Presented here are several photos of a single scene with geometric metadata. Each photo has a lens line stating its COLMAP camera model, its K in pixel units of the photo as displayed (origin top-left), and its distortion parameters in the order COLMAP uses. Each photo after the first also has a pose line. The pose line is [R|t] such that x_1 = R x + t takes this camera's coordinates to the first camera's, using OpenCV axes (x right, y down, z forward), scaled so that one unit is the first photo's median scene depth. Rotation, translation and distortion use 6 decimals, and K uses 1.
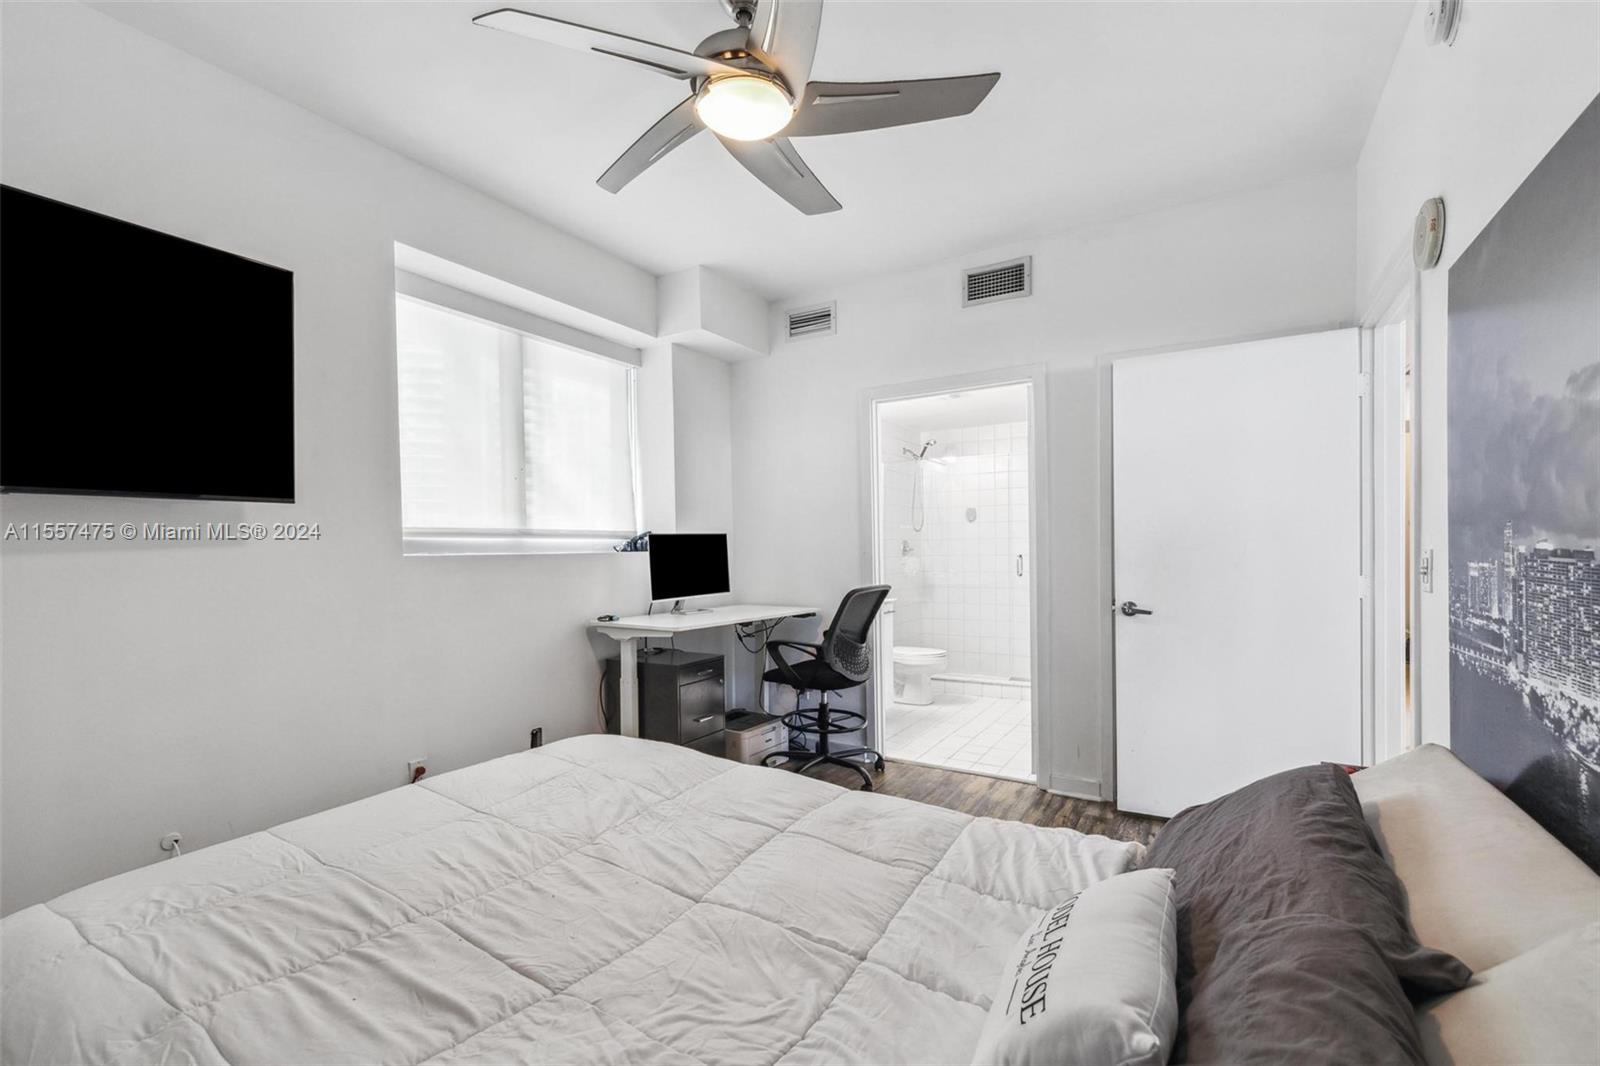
lens RADIAL K [[688.0, 0, 799.6], [0, 688.0, 547.0], [0, 0, 1]] dist [0.000611, 0.000800]
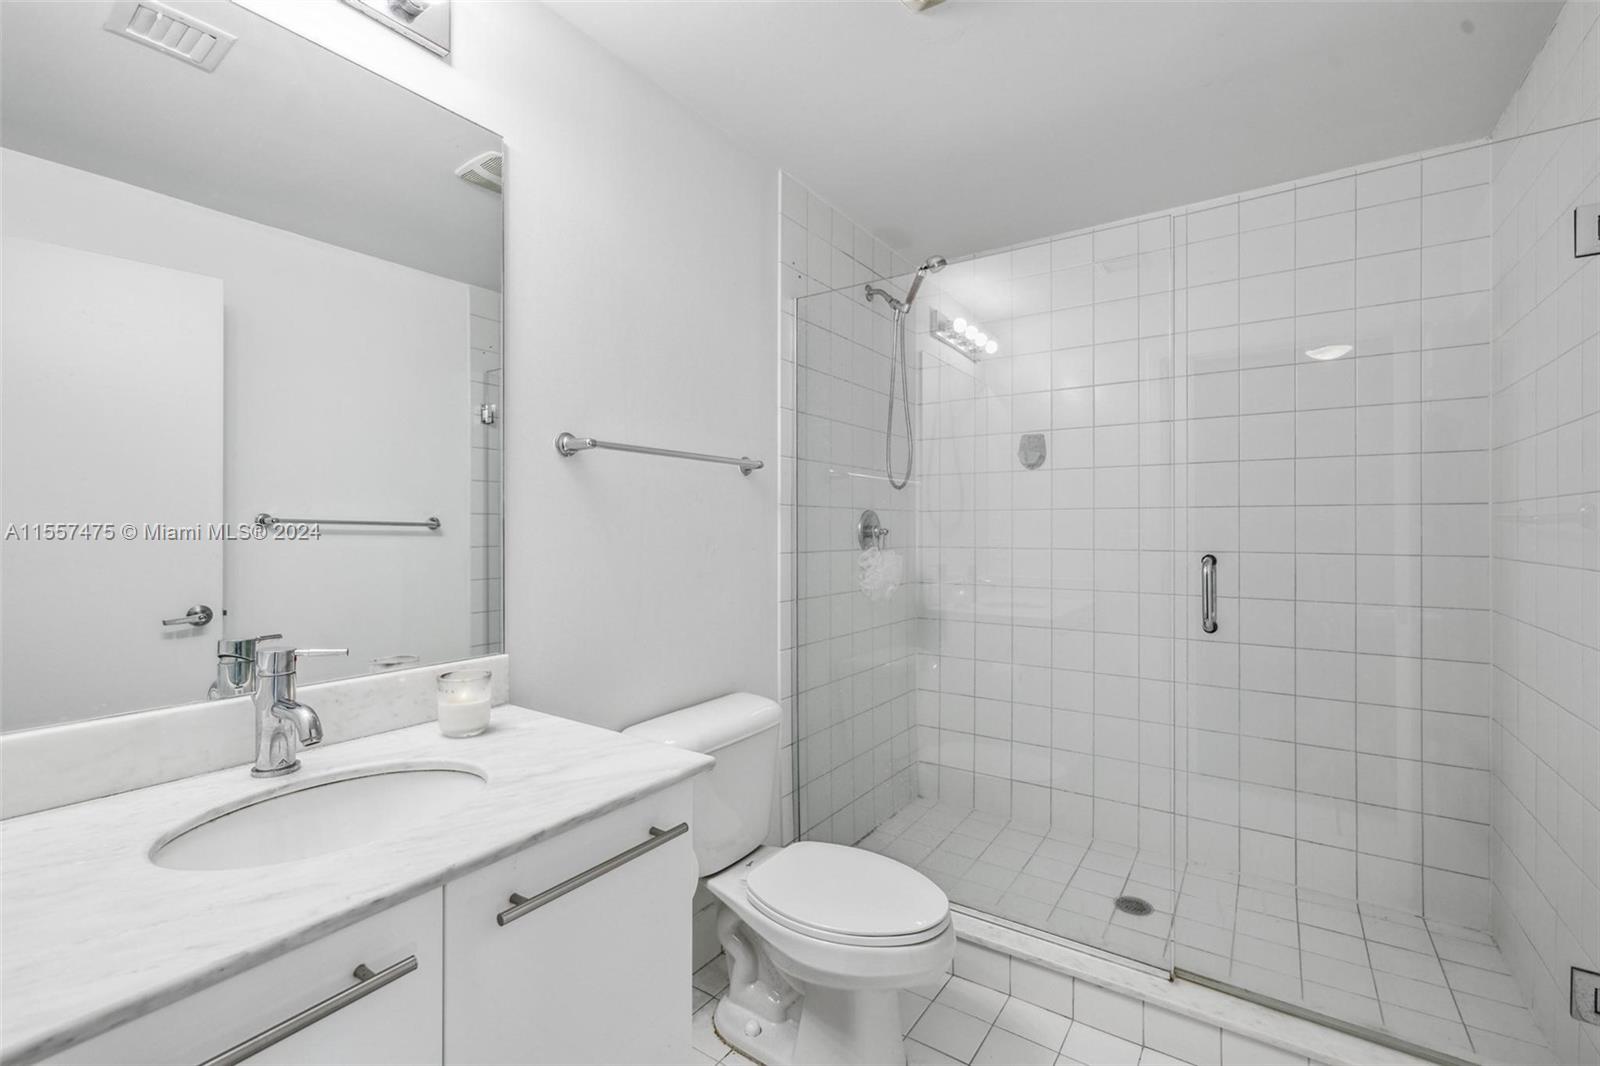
lens RADIAL K [[688.0, 0, 795.8], [0, 688.0, 532.5], [0, 0, 1]] dist [0.000611, 0.000800]
pose [[0.998919, 0.001857, -0.046441, 0.122732], [-0.001848, 0.999998, 0.000231, 0.003059], [0.046442, -0.000145, 0.998921, 0.564700]]
